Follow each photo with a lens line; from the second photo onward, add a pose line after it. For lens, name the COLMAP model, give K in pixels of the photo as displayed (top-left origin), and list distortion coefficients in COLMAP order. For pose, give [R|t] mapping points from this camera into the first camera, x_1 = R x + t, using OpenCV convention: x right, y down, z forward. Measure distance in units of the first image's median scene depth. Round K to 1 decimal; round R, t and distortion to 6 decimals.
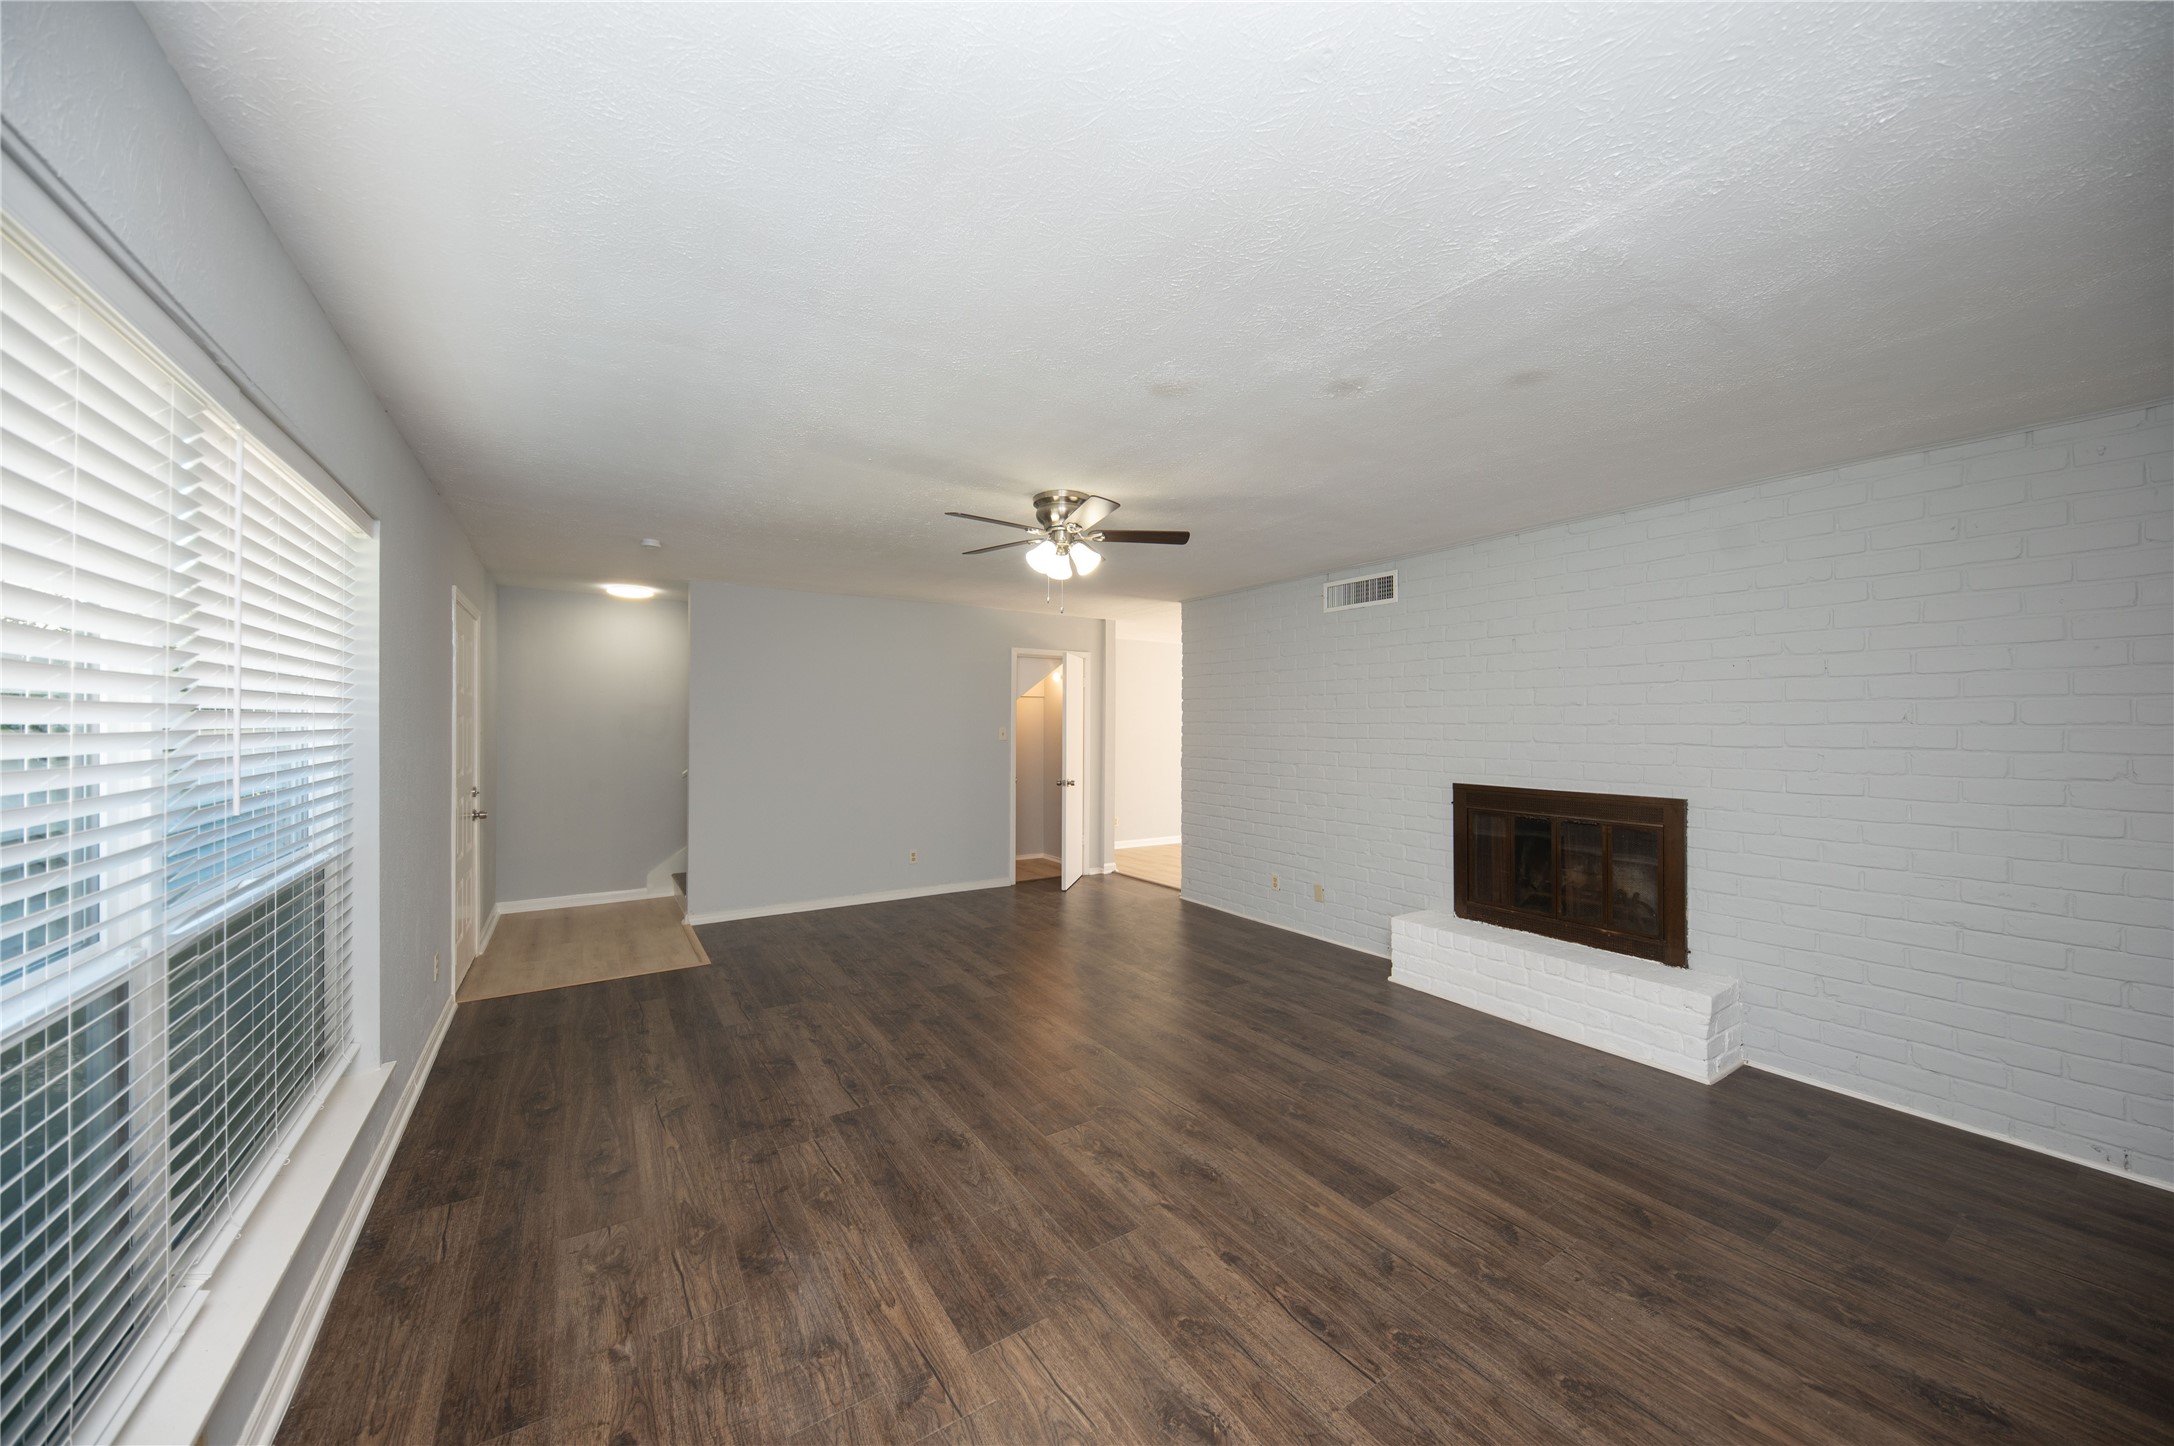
lens RADIAL K [[751.7, 0, 1090.4], [0, 751.7, 721.3], [0, 0, 1]] dist [0.008632, -0.006120]
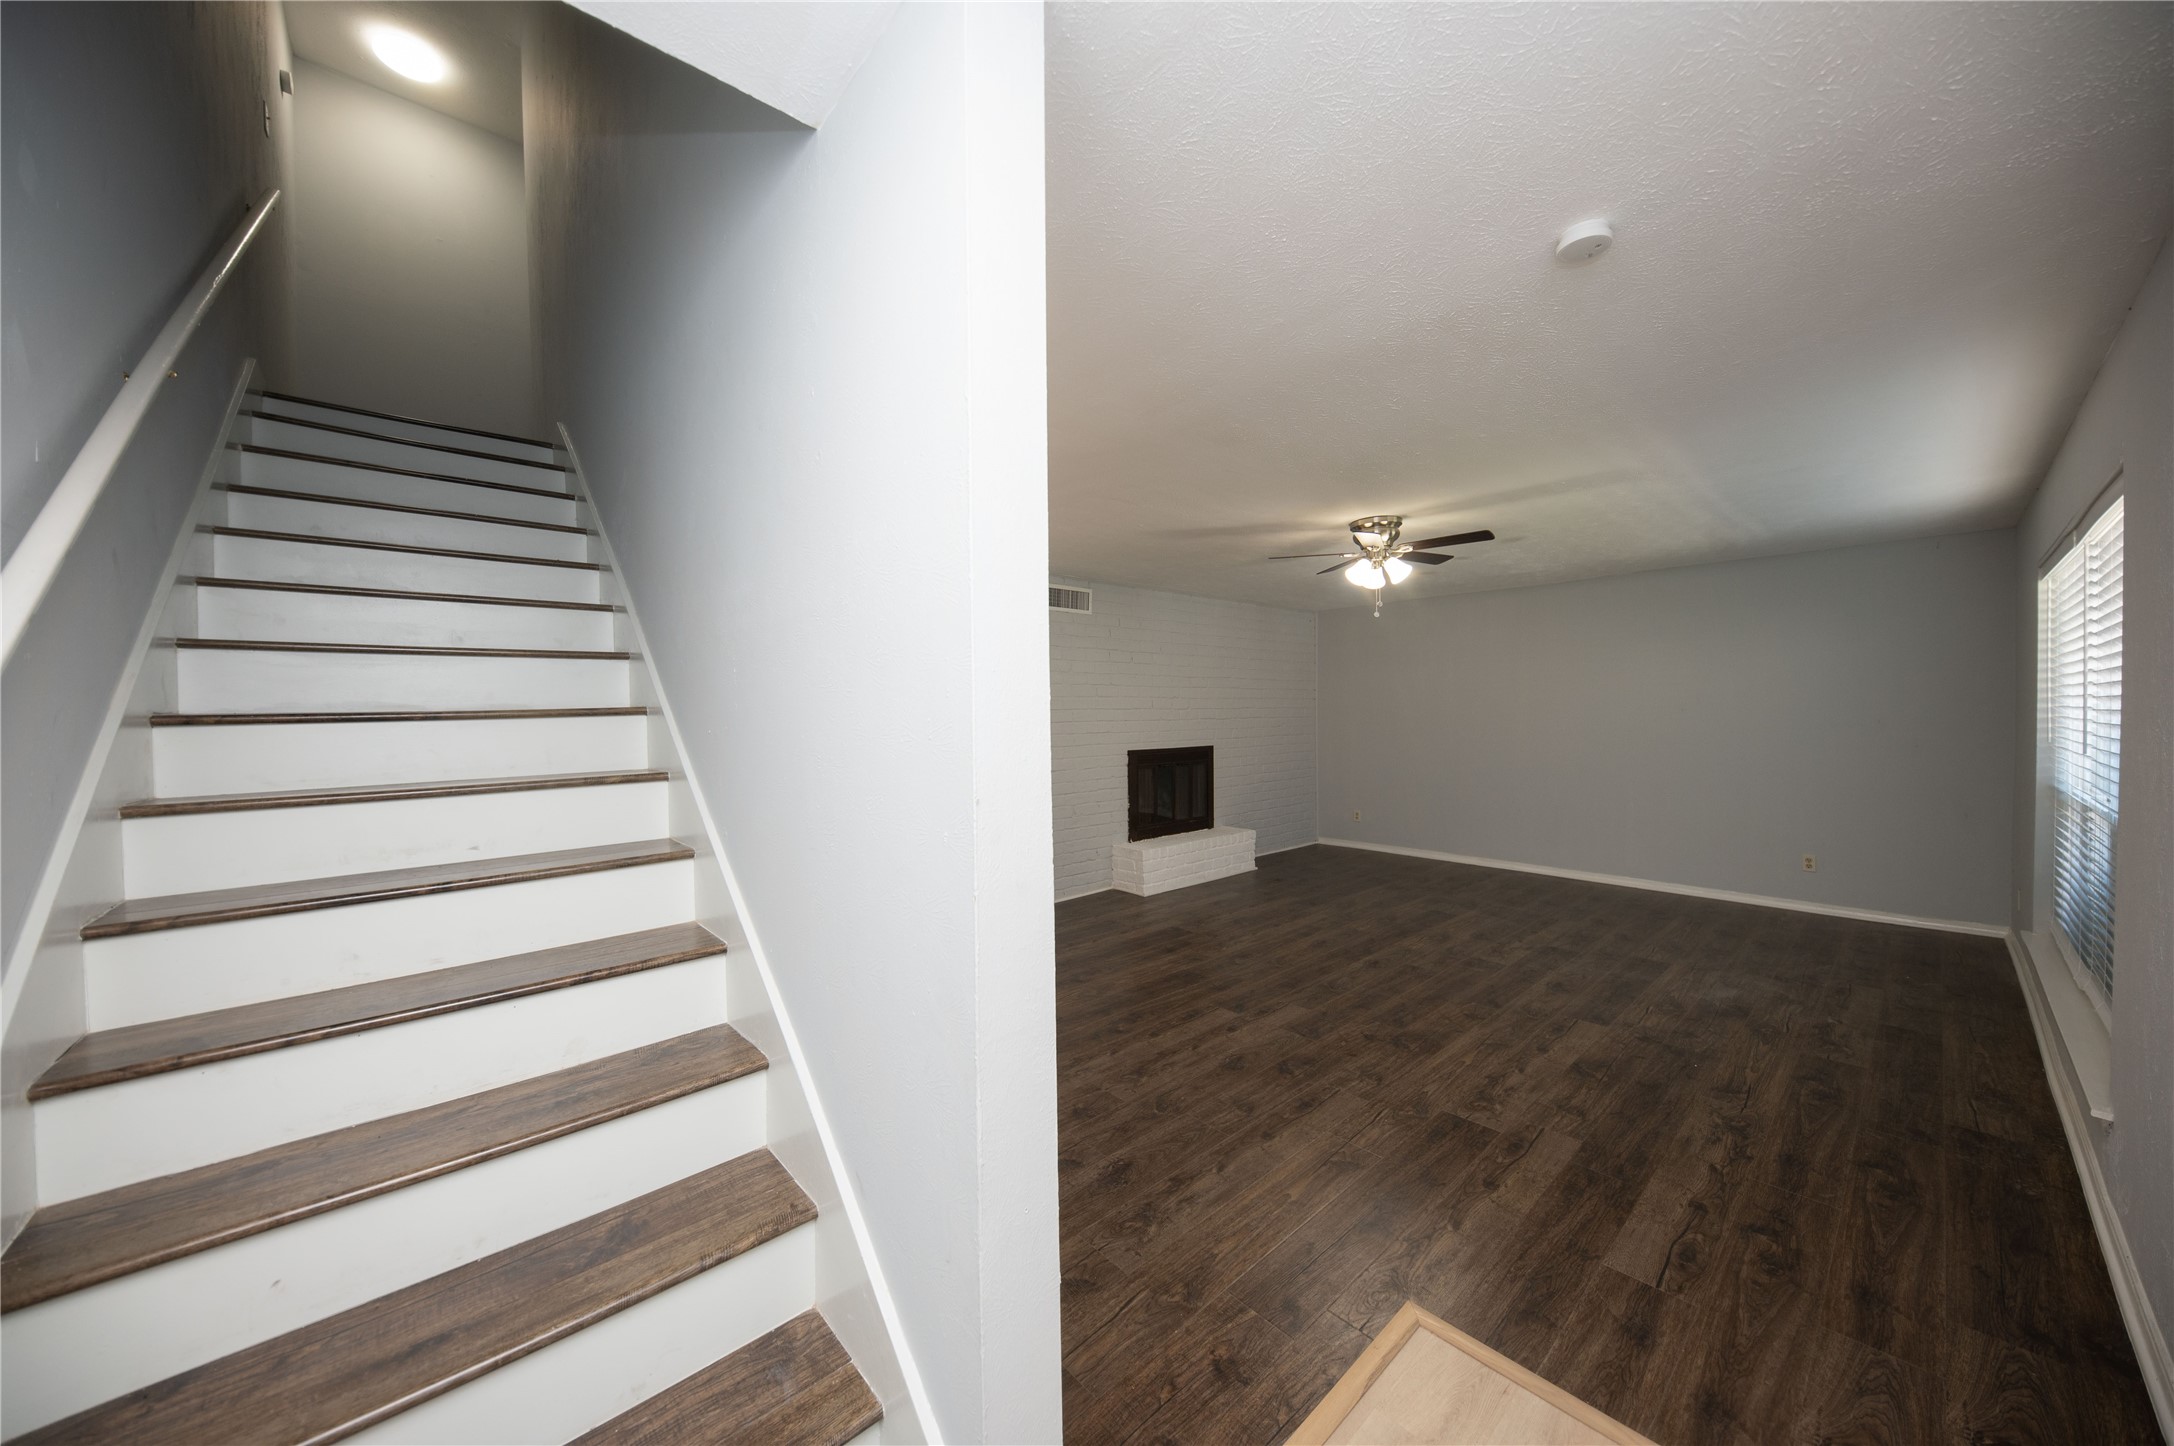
lens RADIAL K [[751.7, 0, 1068.3], [0, 751.7, 718.2], [0, 0, 1]] dist [0.008632, -0.006120]
pose [[-0.127653, -0.014500, 0.991713, -1.308963], [0.005157, 0.999870, 0.015283, -0.000519], [-0.991805, 0.007066, -0.127562, 1.833586]]
